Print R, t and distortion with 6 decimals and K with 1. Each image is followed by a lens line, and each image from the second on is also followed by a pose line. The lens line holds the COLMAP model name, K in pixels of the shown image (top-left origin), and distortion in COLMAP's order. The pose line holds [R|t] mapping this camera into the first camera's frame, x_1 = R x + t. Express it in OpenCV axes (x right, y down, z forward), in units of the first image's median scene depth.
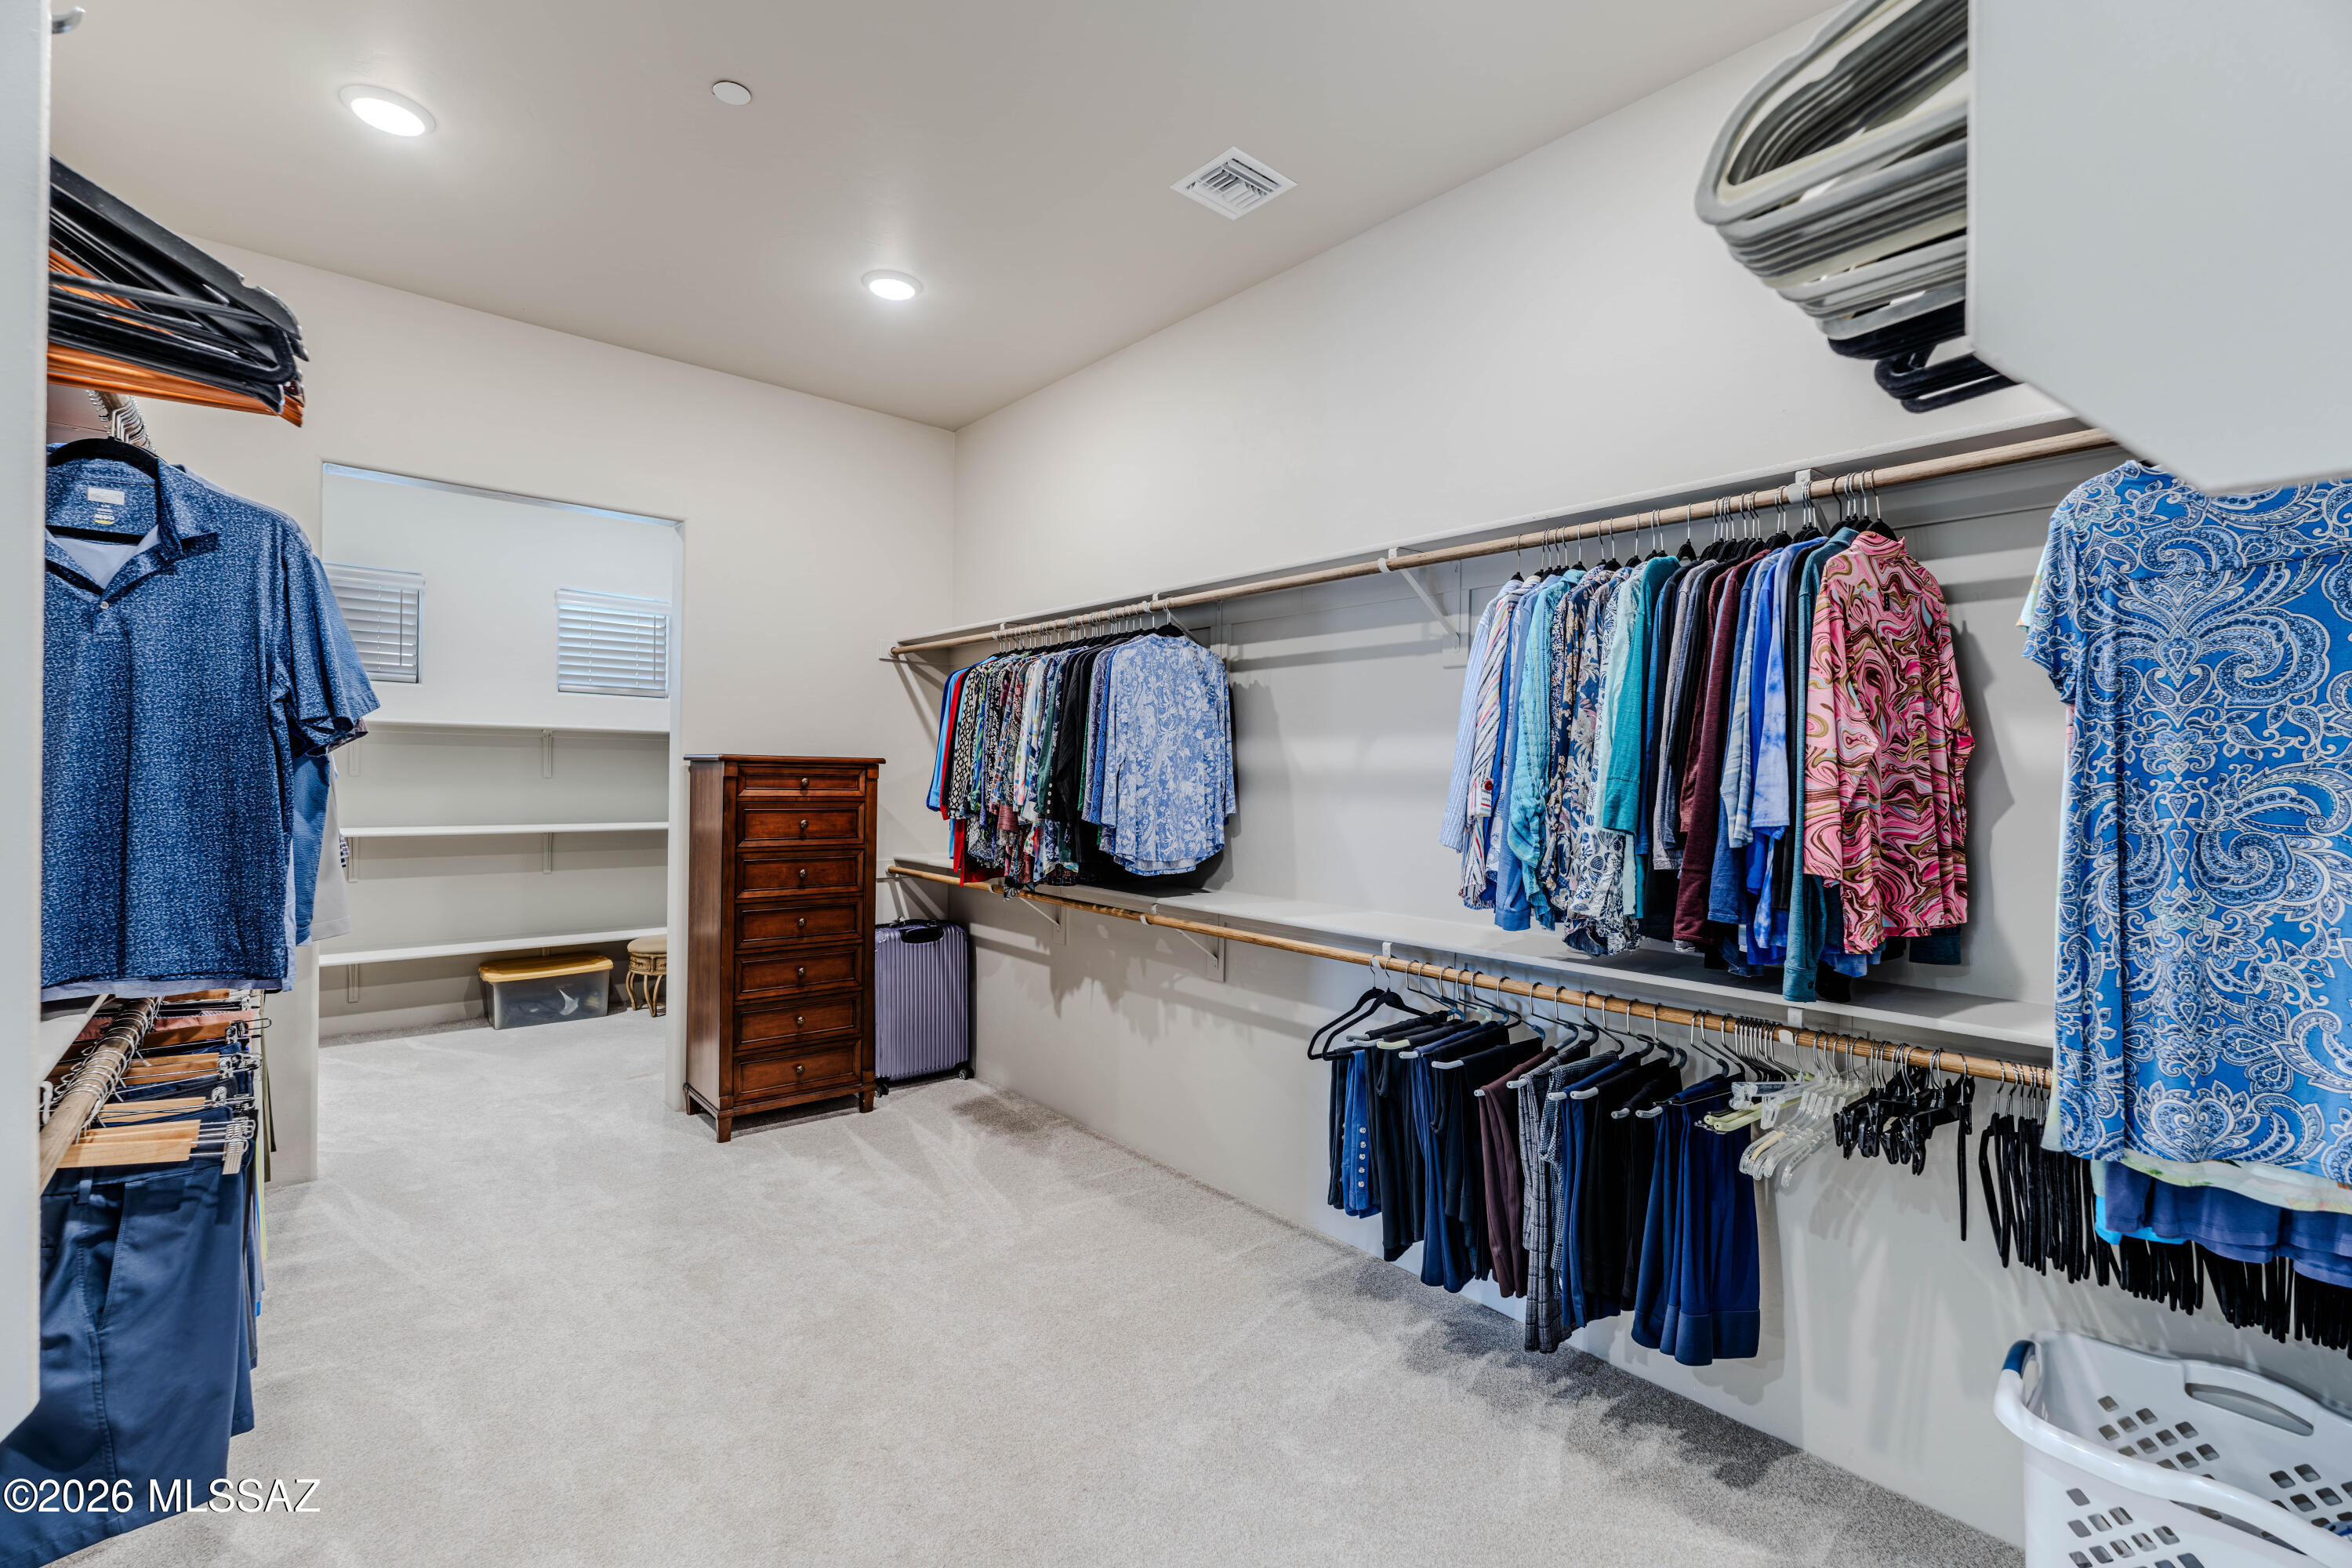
lens RADIAL K [[1027.6, 0, 1173.8], [0, 1027.6, 780.5], [0, 0, 1]] dist [-0.010070, 0.001675]
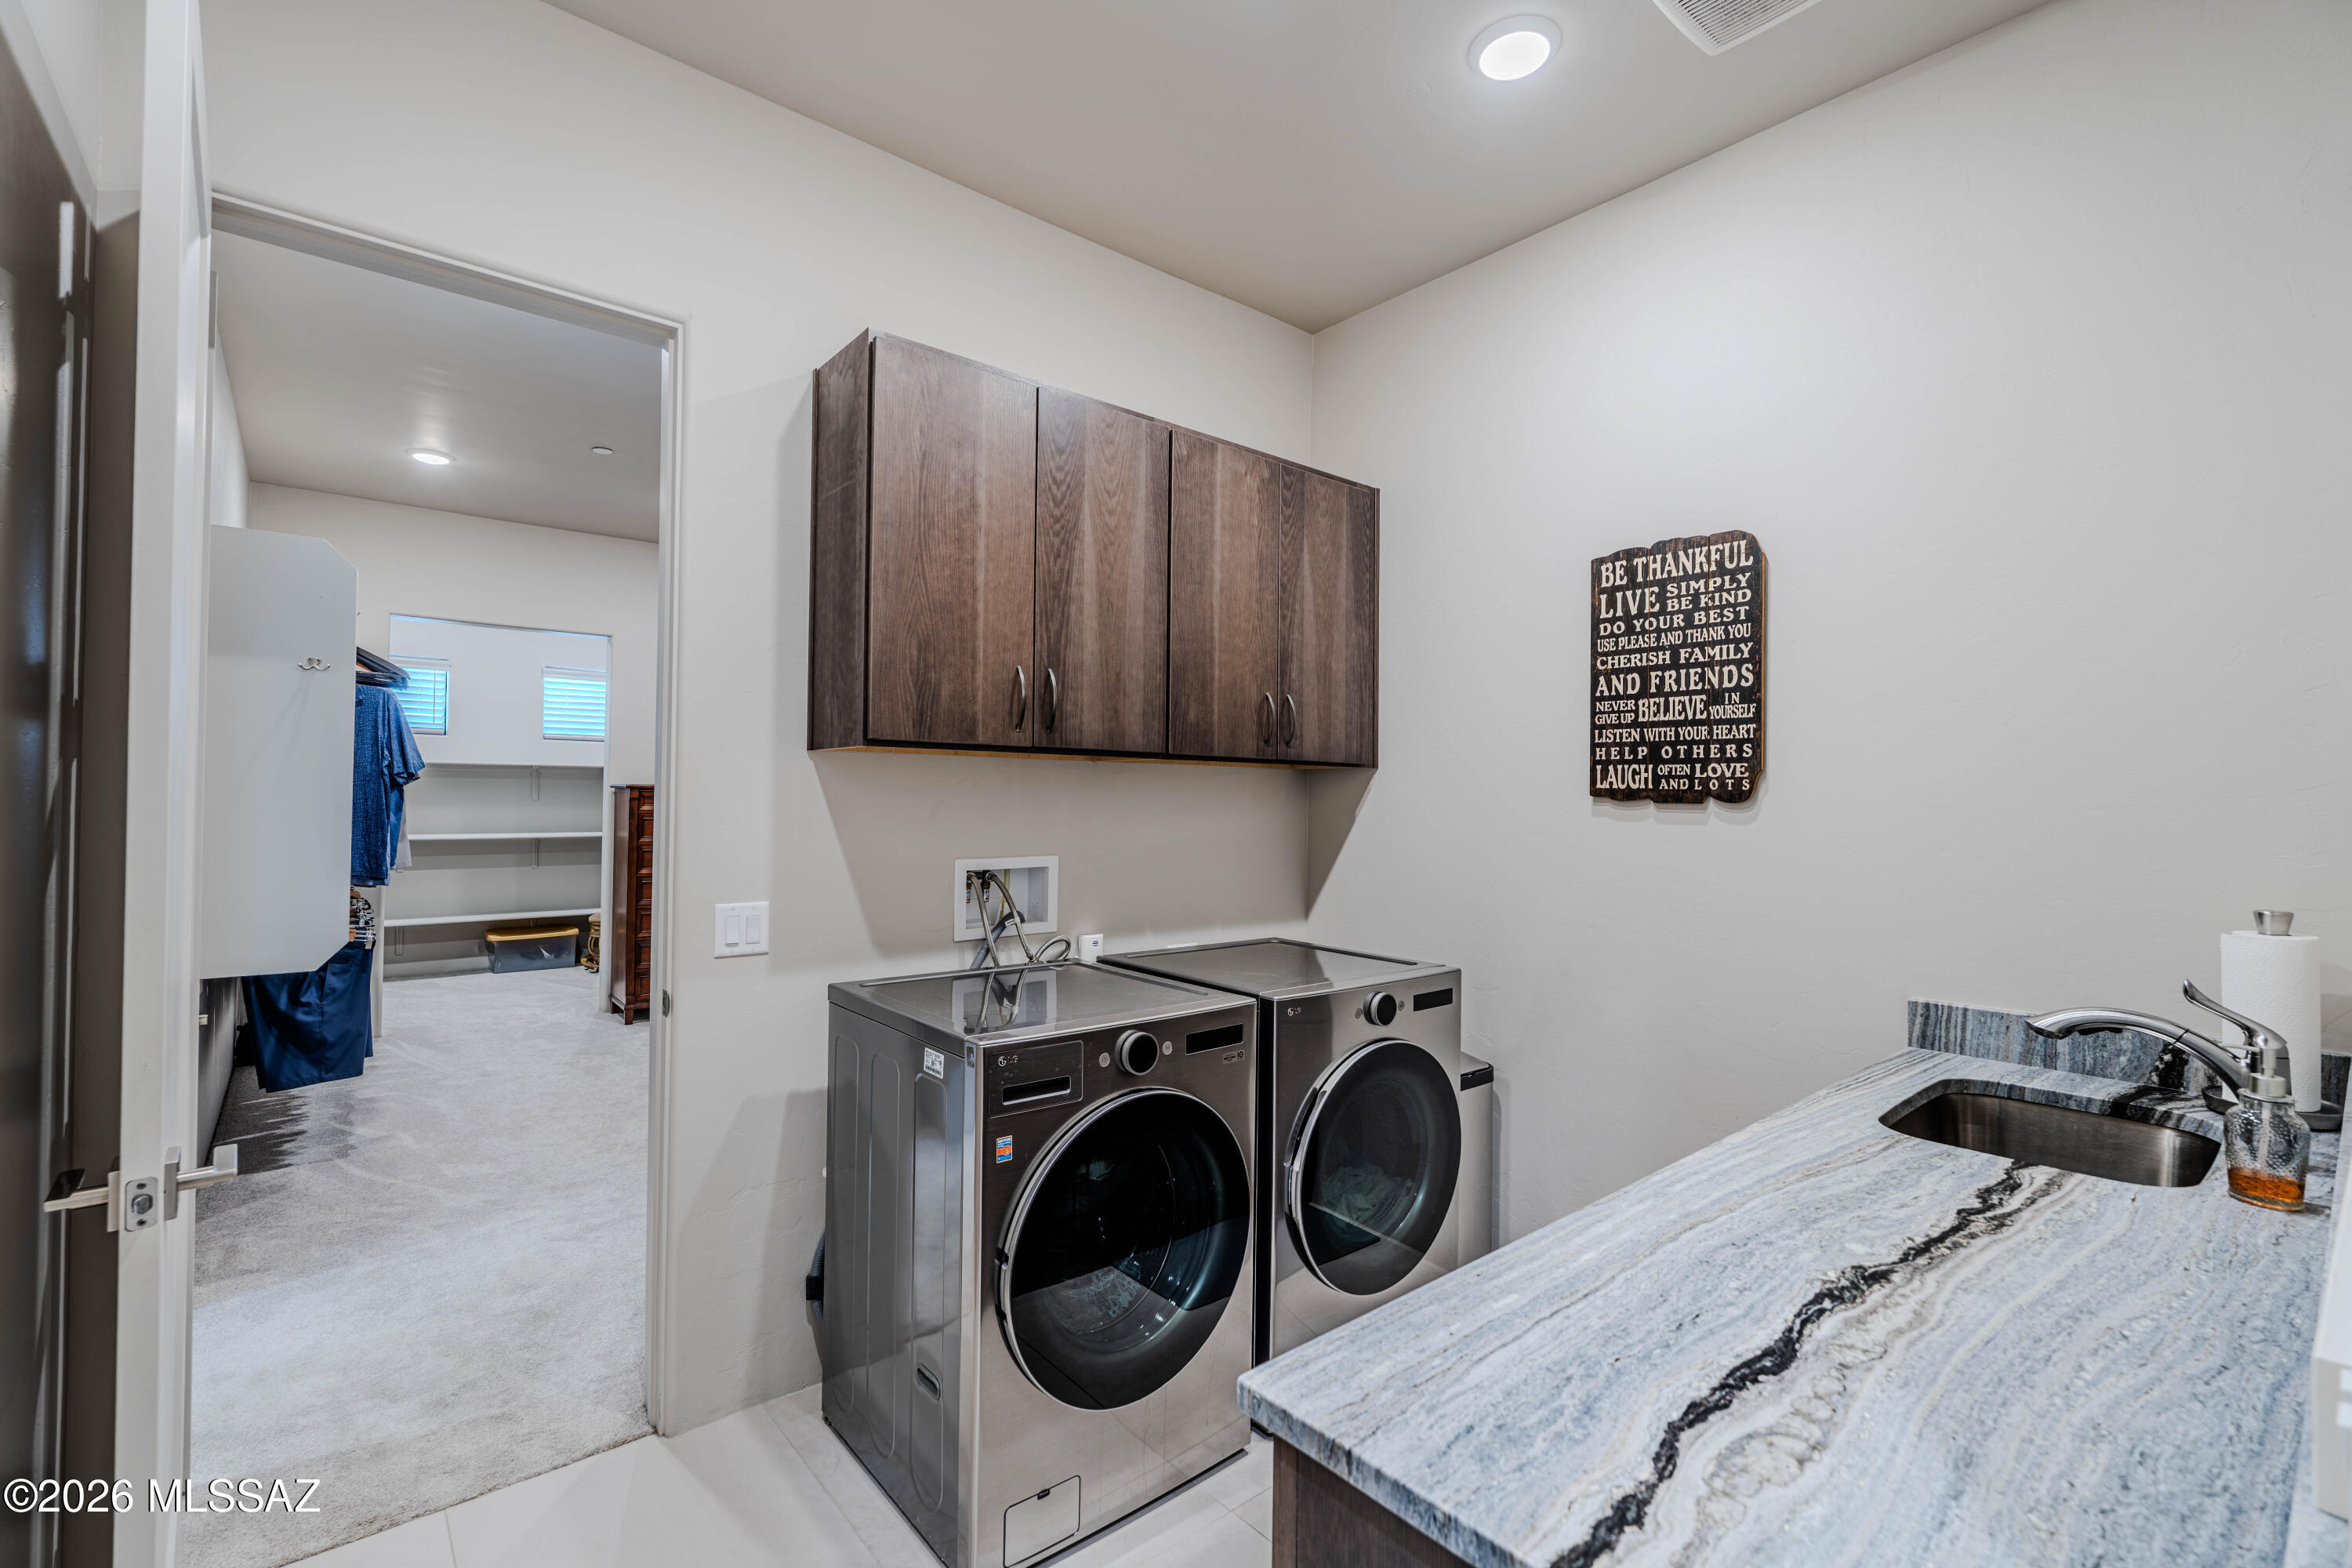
lens RADIAL K [[1027.6, 0, 1175.0], [0, 1027.6, 784.8], [0, 0, 1]] dist [-0.010070, 0.001675]
pose [[0.999819, -0.002624, -0.018848, 0.617112], [0.002275, 0.999826, -0.018511, 0.010023], [0.018893, 0.018465, 0.999651, -0.820734]]
